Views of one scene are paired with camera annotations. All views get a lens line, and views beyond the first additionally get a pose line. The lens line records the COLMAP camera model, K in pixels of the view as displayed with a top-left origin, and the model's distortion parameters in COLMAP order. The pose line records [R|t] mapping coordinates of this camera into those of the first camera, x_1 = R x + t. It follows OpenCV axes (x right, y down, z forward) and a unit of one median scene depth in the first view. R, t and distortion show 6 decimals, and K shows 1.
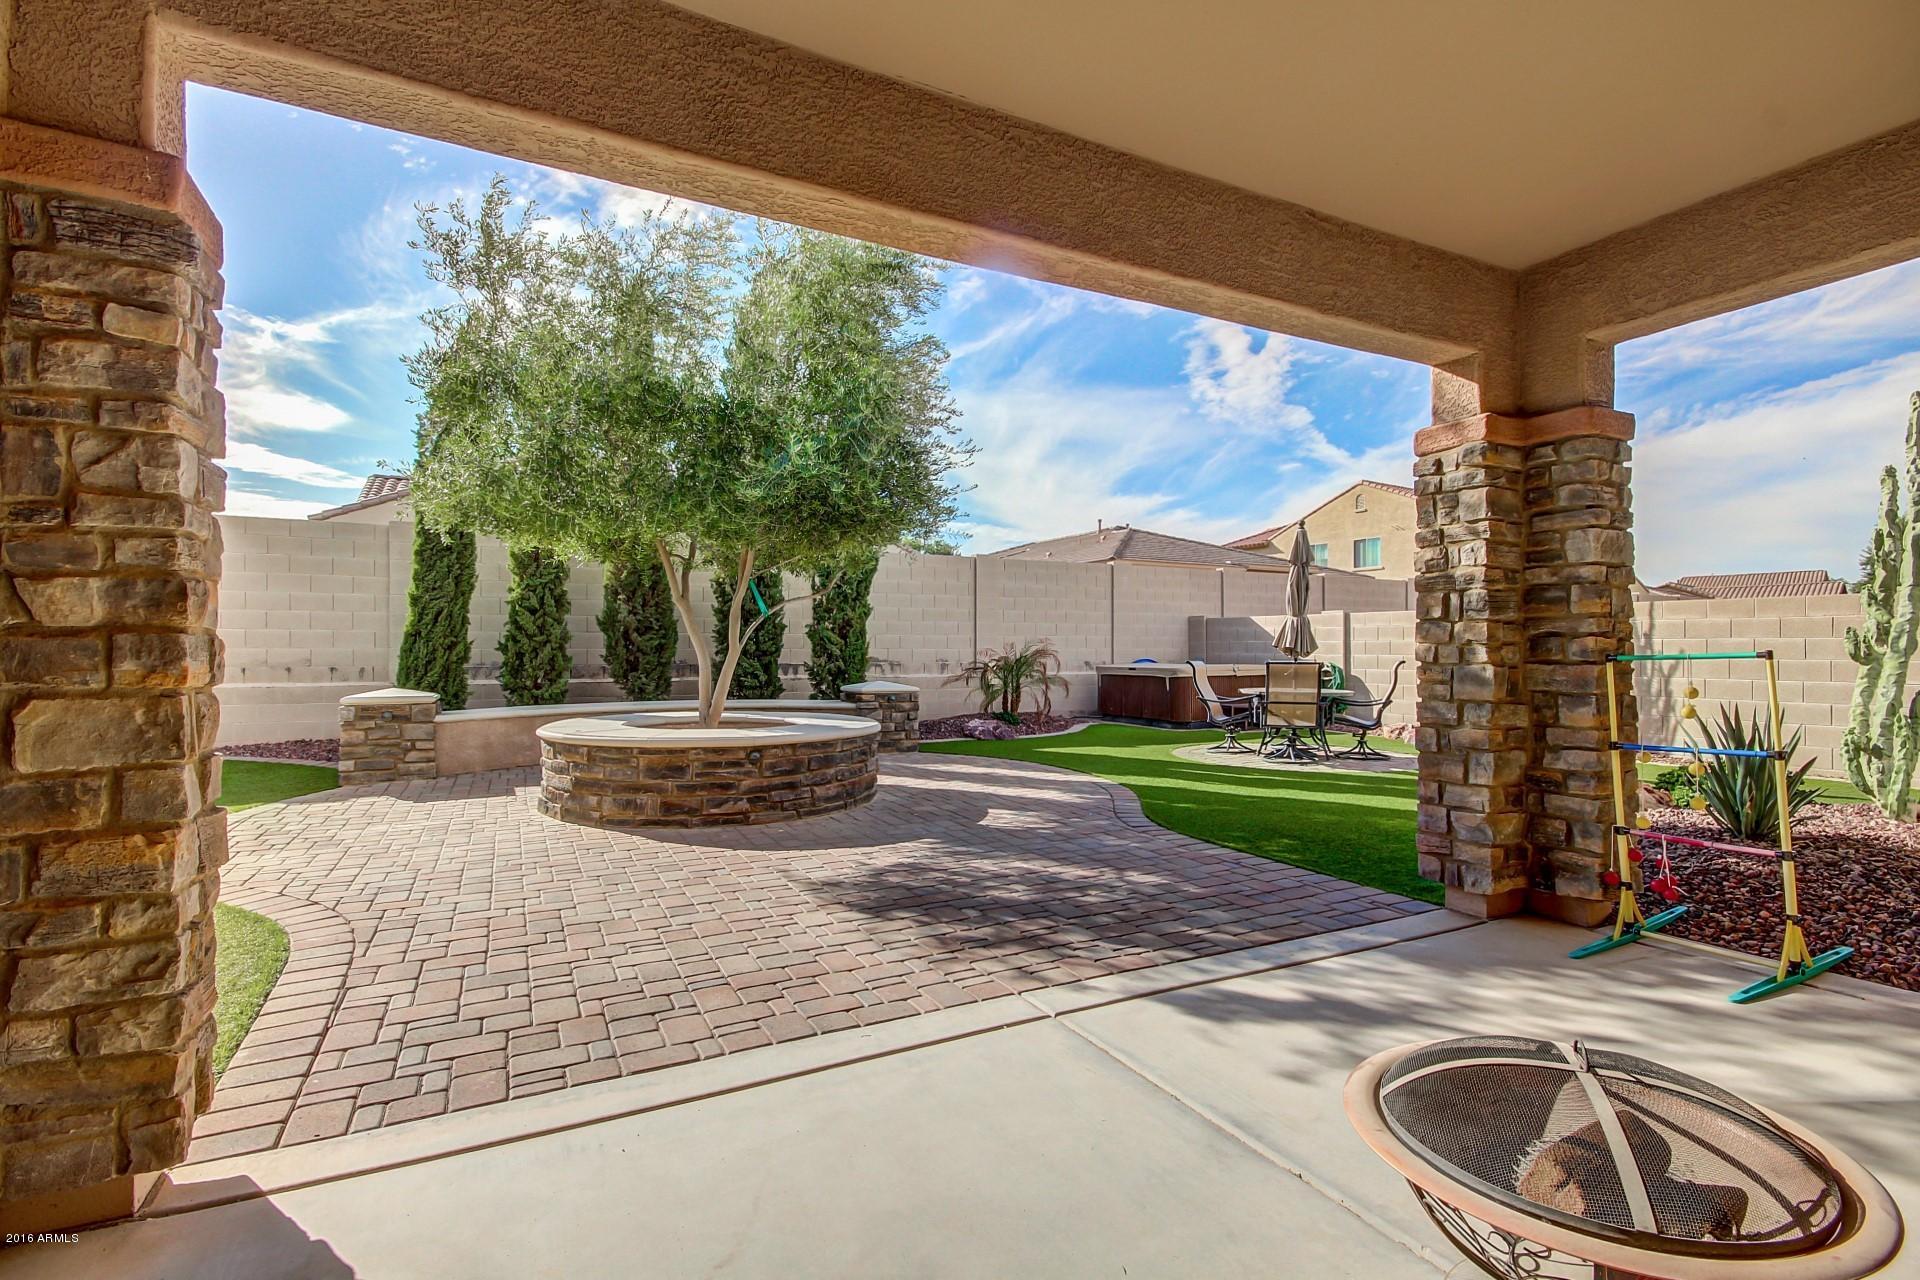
lens RADIAL K [[893.1, 0, 969.1], [0, 893.1, 634.4], [0, 0, 1]] dist [-0.005551, -0.001390]
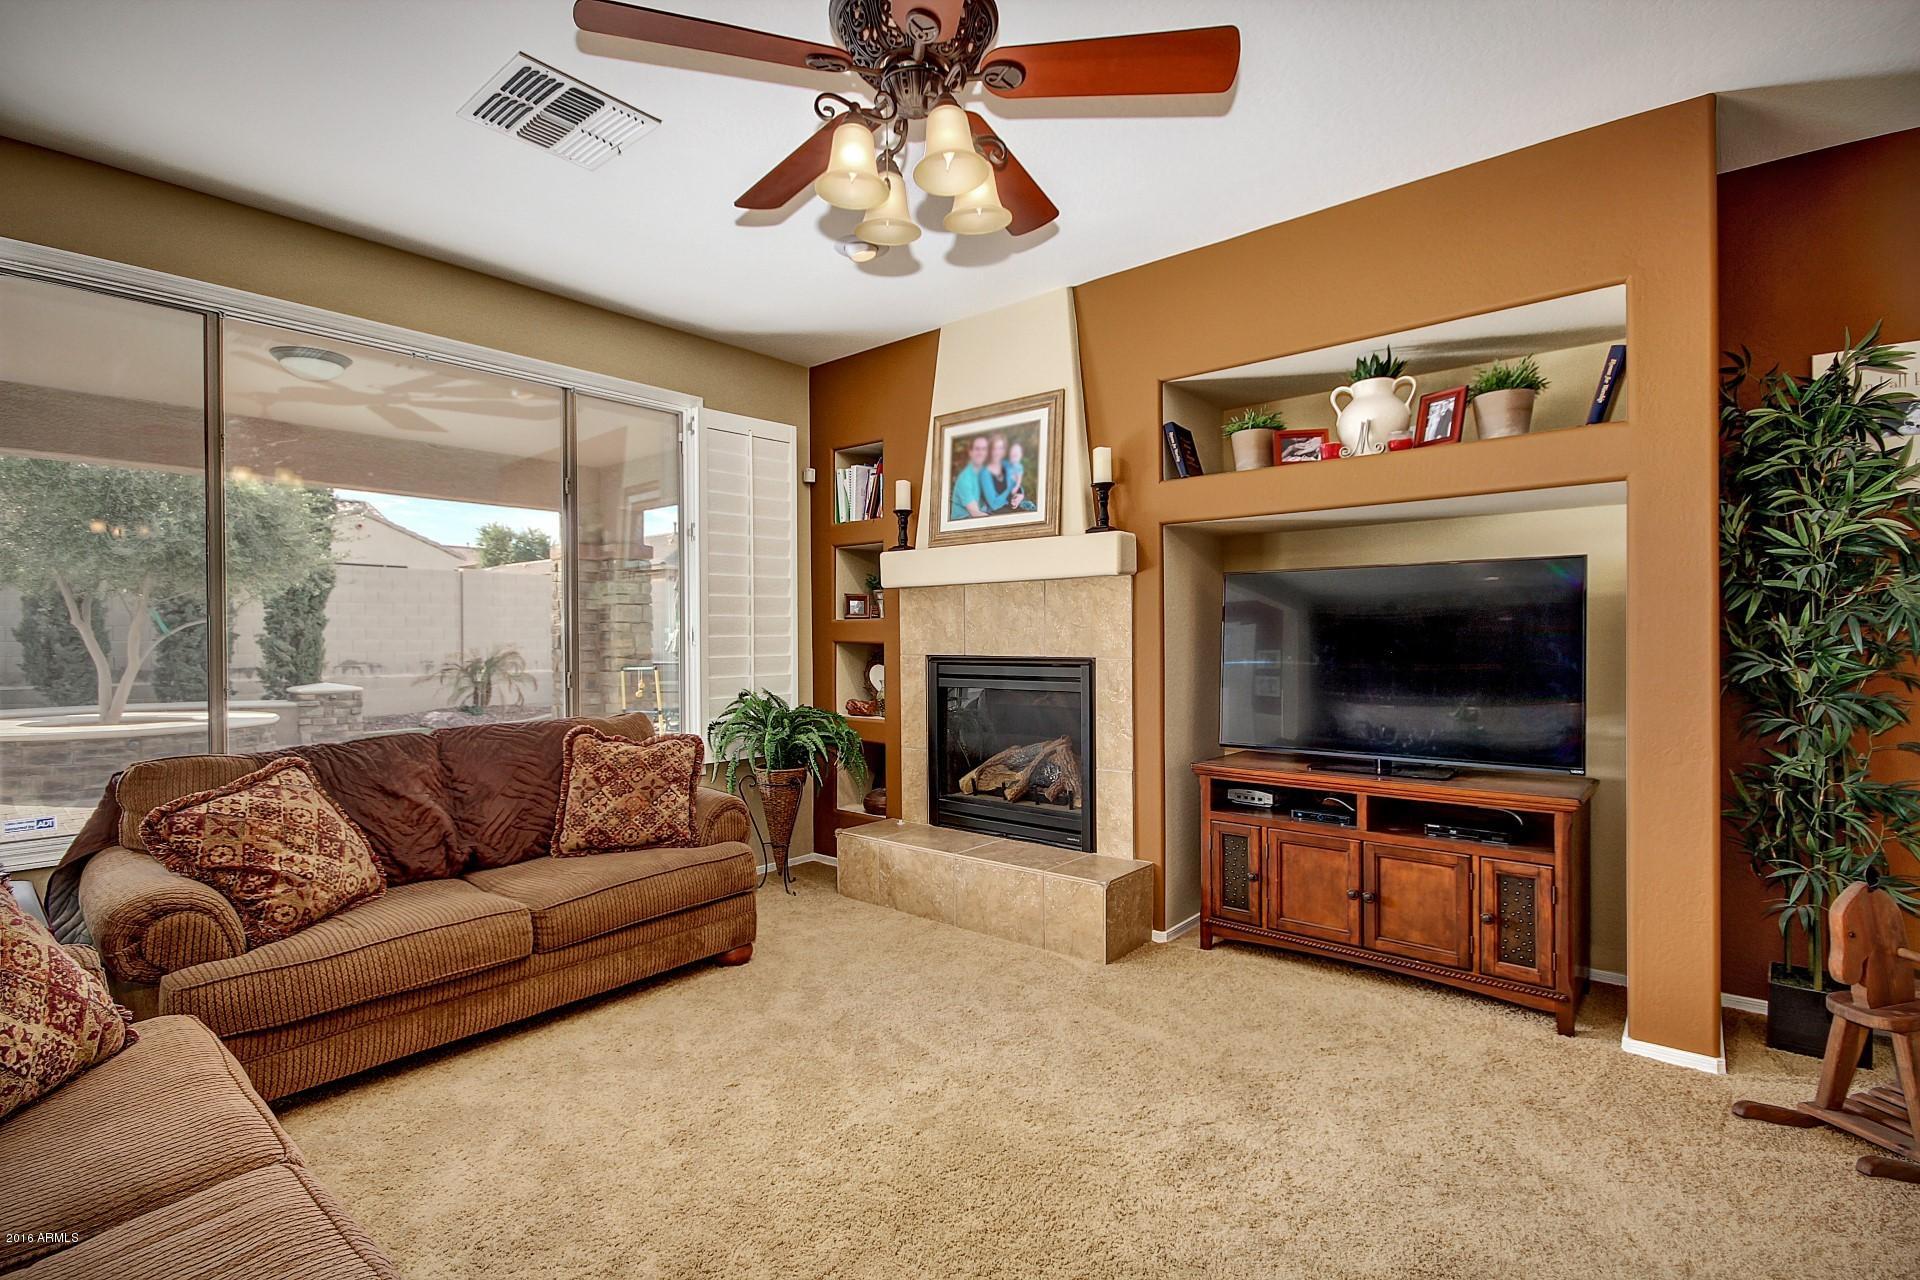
lens RADIAL K [[893.1, 0, 961.0], [0, 893.1, 631.9], [0, 0, 1]] dist [-0.005551, -0.001390]
pose [[0.928560, -0.001022, 0.371180, 0.231879], [-0.002664, 0.999952, 0.009418, -0.027067], [-0.371172, -0.009734, 0.928513, -0.389426]]
